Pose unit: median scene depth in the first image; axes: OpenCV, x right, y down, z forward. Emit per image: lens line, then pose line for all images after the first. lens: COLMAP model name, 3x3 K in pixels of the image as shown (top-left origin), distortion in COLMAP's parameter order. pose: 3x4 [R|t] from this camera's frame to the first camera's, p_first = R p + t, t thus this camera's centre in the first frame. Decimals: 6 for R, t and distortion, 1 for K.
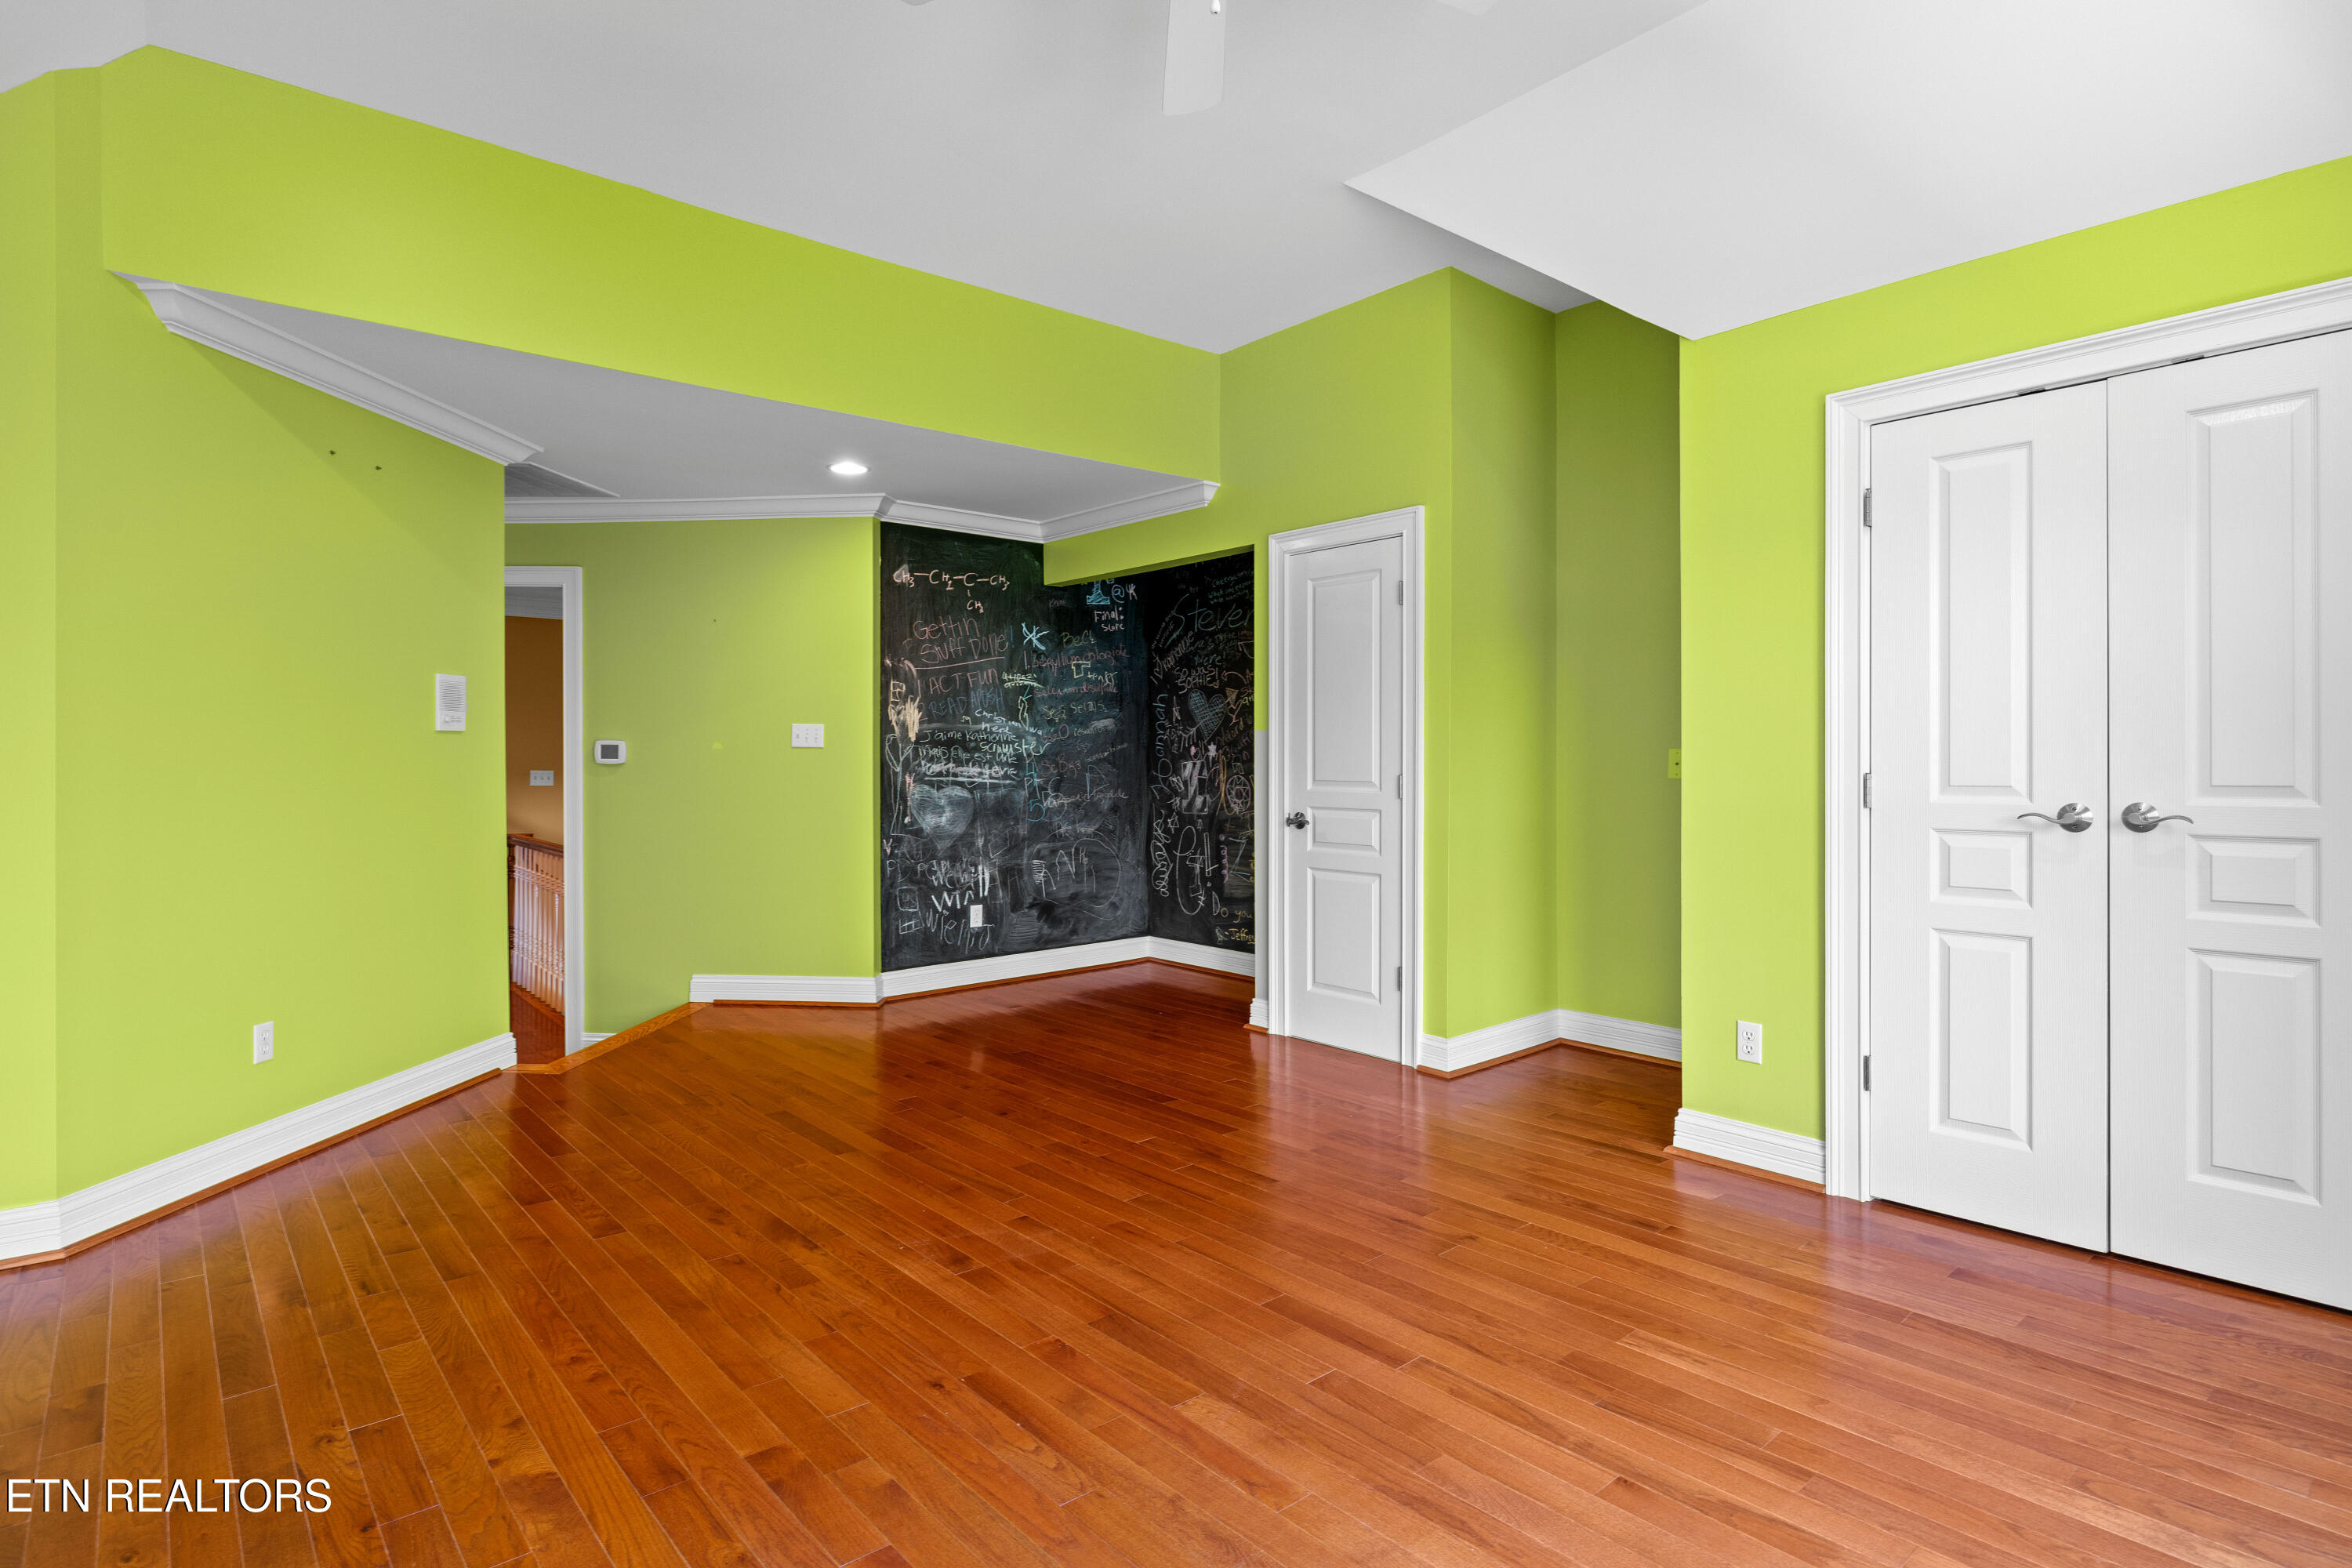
lens RADIAL K [[1199.7, 0, 1151.2], [0, 1199.7, 776.8], [0, 0, 1]] dist [-0.001740, 0.000056]
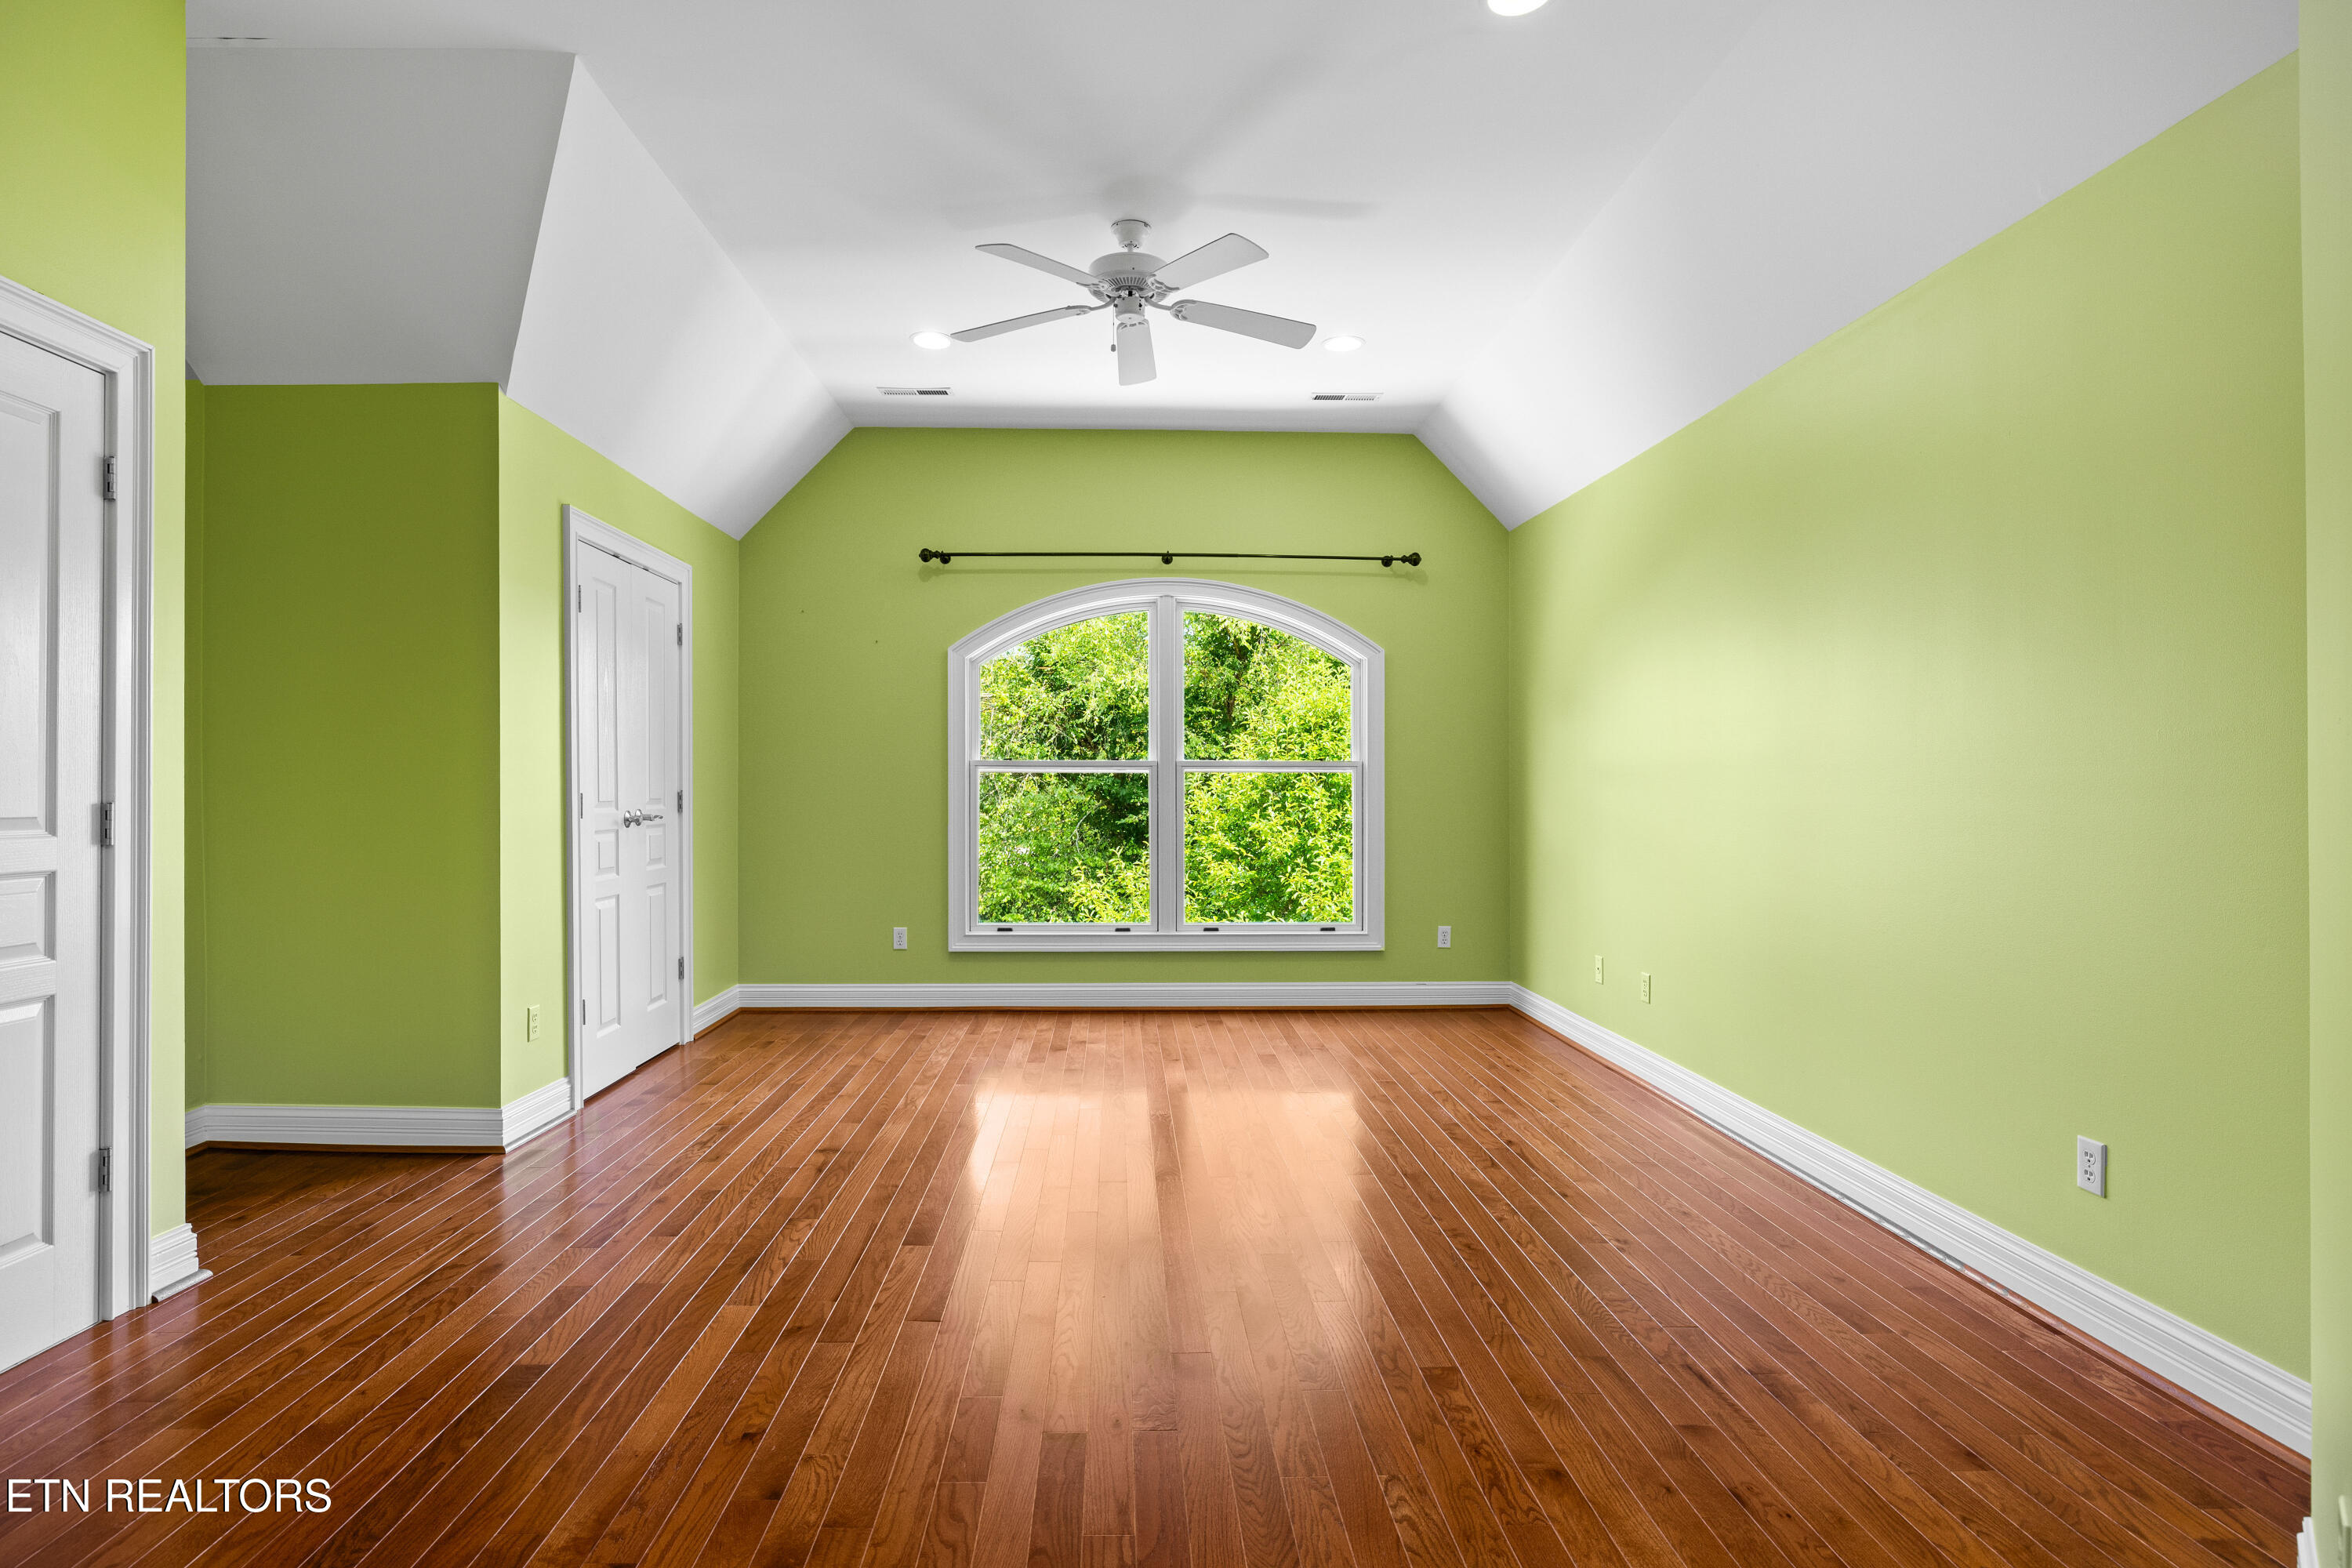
lens RADIAL K [[1199.7, 0, 1158.8], [0, 1199.7, 781.2], [0, 0, 1]] dist [-0.001740, 0.000056]
pose [[-0.786495, 0.004796, 0.617578, -0.729016], [0.008649, 0.999957, 0.003250, -0.015783], [-0.617536, 0.007897, -0.786503, 1.585104]]
